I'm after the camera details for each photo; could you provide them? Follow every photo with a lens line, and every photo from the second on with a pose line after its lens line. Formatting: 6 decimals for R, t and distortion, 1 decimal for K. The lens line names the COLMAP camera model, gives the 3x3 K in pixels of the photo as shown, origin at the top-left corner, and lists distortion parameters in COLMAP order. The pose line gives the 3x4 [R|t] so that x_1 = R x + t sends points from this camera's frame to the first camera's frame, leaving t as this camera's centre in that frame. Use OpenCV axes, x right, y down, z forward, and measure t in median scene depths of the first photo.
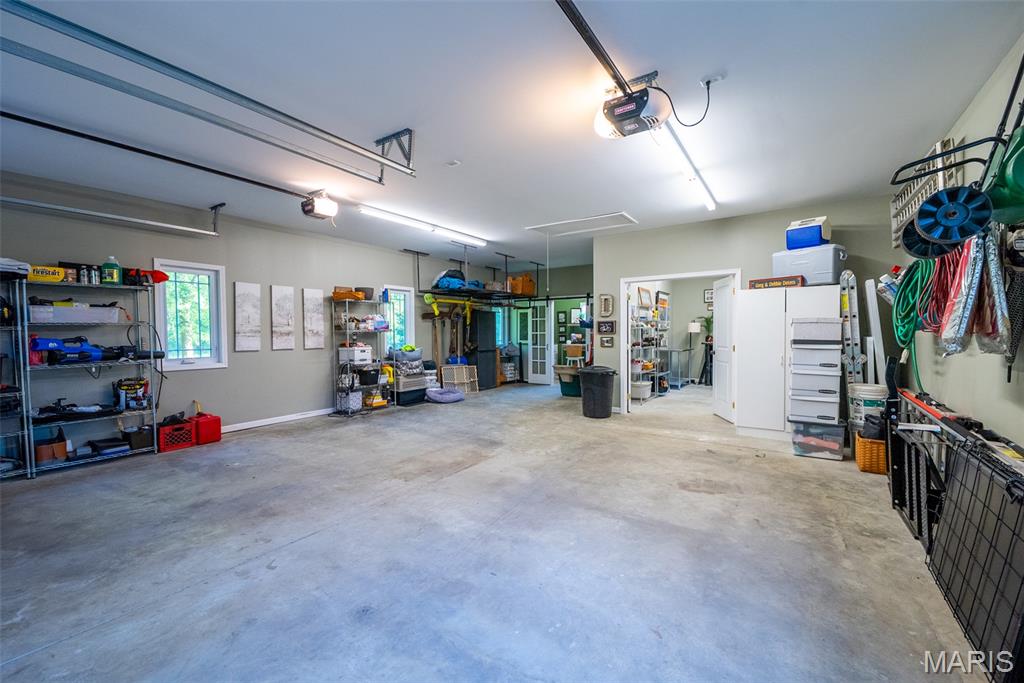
lens RADIAL K [[419.0, 0, 513.2], [0, 419.0, 338.1], [0, 0, 1]] dist [-0.015083, -0.002684]
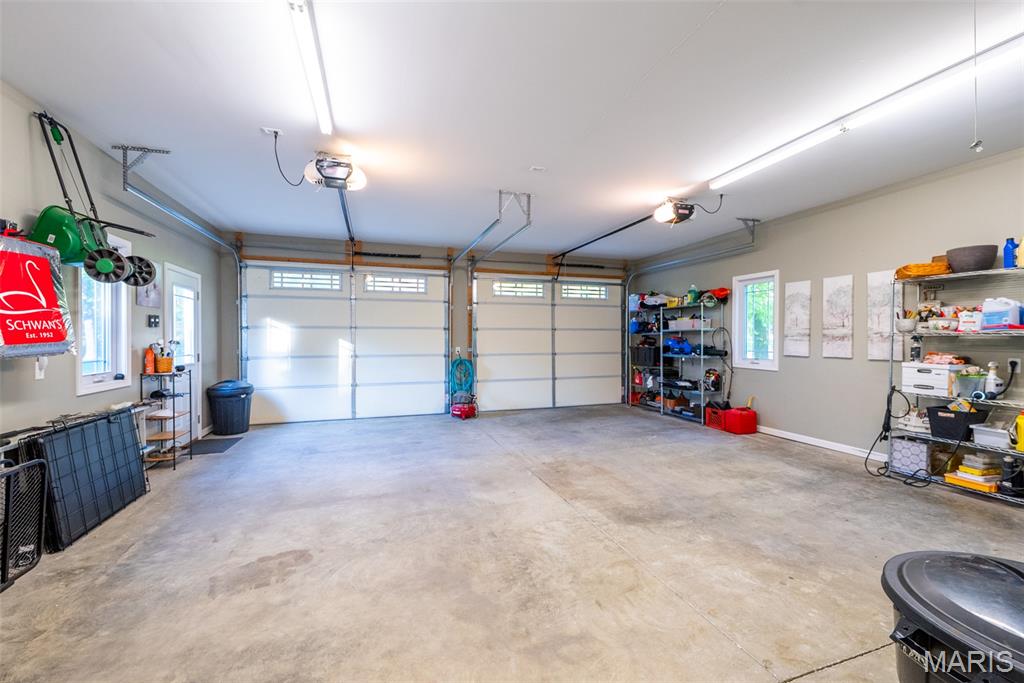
lens RADIAL K [[419.0, 0, 516.4], [0, 419.0, 340.3], [0, 0, 1]] dist [-0.015083, -0.002684]
pose [[-0.610040, 0.009822, -0.792309, 0.671642], [-0.011789, 0.999700, 0.021471, -0.023690], [0.792283, 0.022439, -0.609742, 1.546619]]
